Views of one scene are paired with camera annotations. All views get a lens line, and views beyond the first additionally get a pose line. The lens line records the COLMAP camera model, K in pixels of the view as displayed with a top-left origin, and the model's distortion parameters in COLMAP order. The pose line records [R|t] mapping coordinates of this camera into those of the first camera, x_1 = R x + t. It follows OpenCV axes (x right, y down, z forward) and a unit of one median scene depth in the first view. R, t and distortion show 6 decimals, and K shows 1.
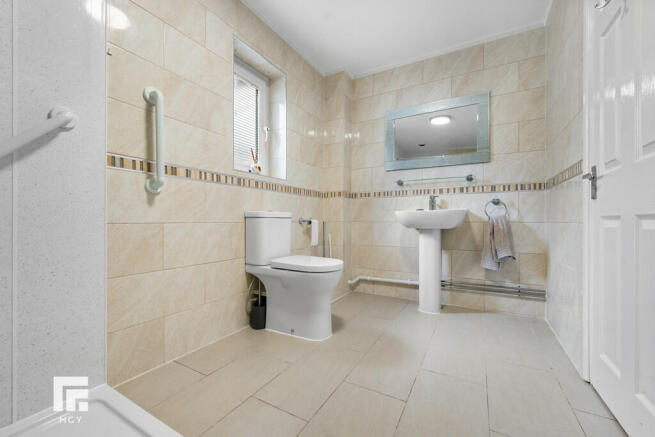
lens RADIAL K [[267.3, 0, 326.6], [0, 267.3, 219.4], [0, 0, 1]] dist [0.002009, -0.002280]
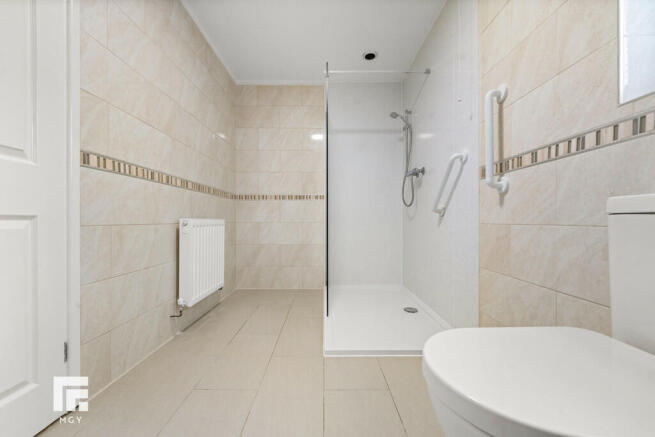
lens RADIAL K [[267.3, 0, 327.0], [0, 267.3, 220.7], [0, 0, 1]] dist [0.002009, -0.002280]
pose [[-0.862656, -0.003159, -0.505781, 0.338699], [0.000111, 0.999979, -0.006435, 0.006177], [0.505791, -0.005607, -0.862638, 1.325064]]
